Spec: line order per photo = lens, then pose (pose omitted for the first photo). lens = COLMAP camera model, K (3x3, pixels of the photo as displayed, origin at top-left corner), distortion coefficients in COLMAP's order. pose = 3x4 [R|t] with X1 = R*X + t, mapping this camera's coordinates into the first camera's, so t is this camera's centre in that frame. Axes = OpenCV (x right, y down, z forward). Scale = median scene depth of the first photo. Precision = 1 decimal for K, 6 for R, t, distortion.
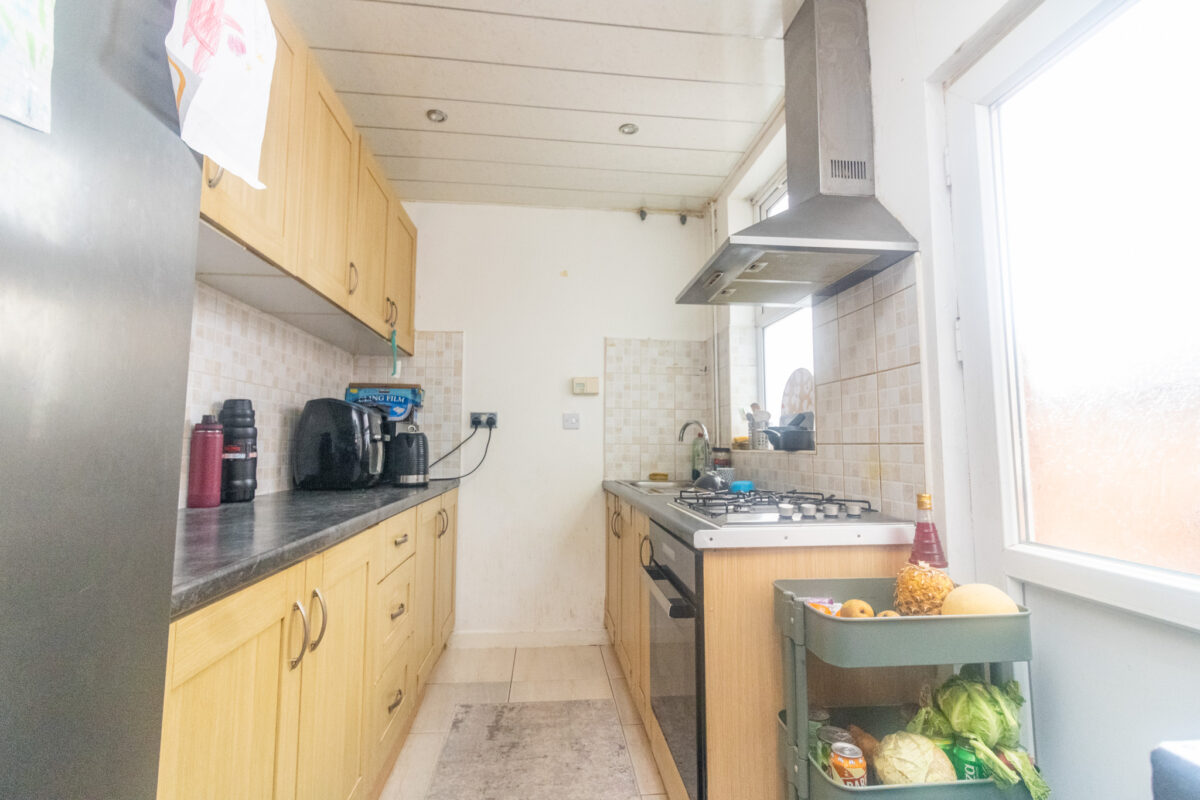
lens RADIAL K [[575.7, 0, 618.9], [0, 575.7, 395.4], [0, 0, 1]] dist [-0.000417, -0.000012]
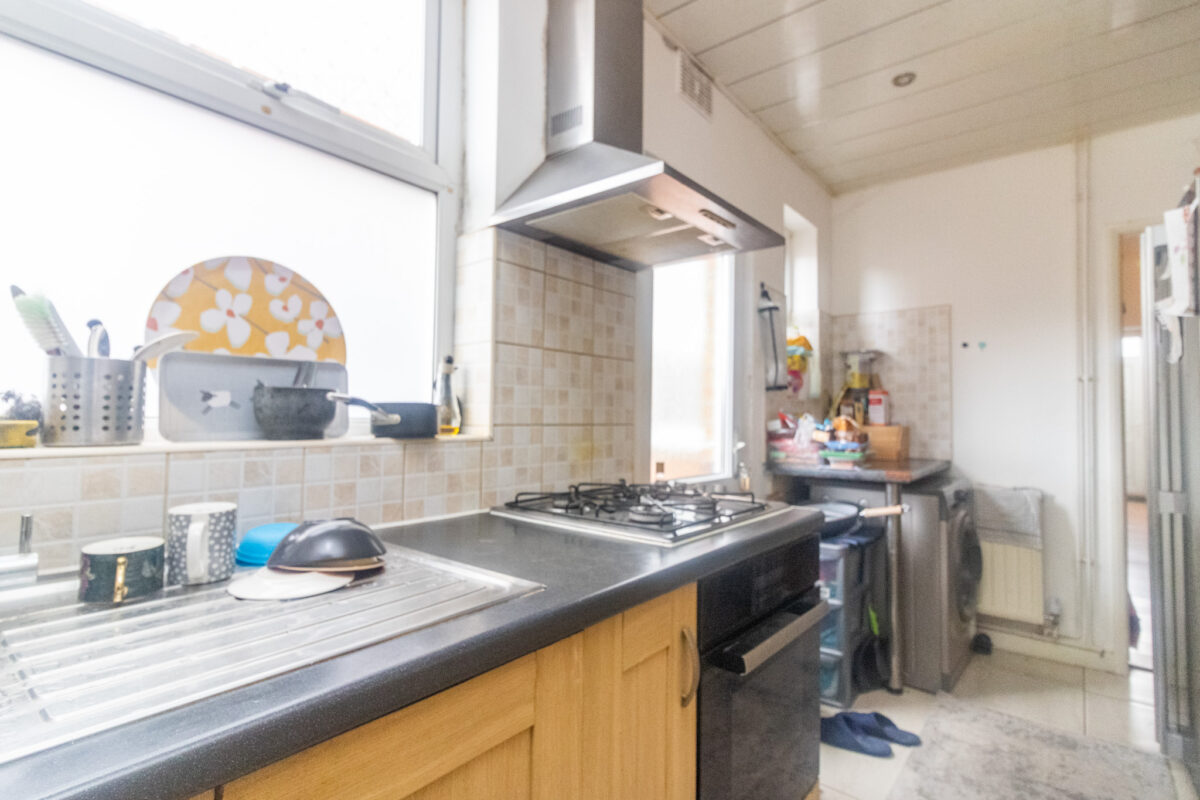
lens RADIAL K [[575.7, 0, 618.9], [0, 575.7, 395.4], [0, 0, 1]] dist [-0.000417, -0.000012]
pose [[-0.700612, 0.019132, 0.713286, -0.220745], [-0.071941, 0.992653, -0.097288, 0.089575], [-0.709907, -0.119475, -0.694088, 1.169469]]
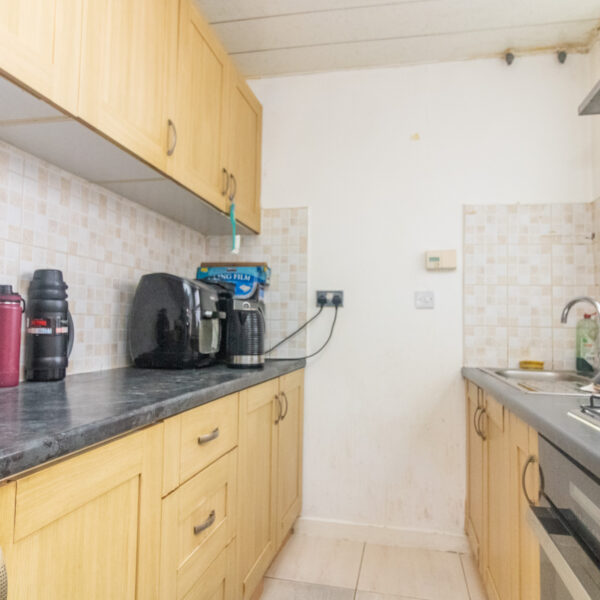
lens RADIAL K [[481.2, 0, 300.0], [0, 481.2, 300.0], [0, 0, 1]] dist [0.000638, -0.003582]
pose [[0.940923, -0.004708, -0.338588, -0.012785], [0.014565, 0.999541, 0.026577, 0.025370], [0.338307, -0.029939, 0.940559, 0.255736]]
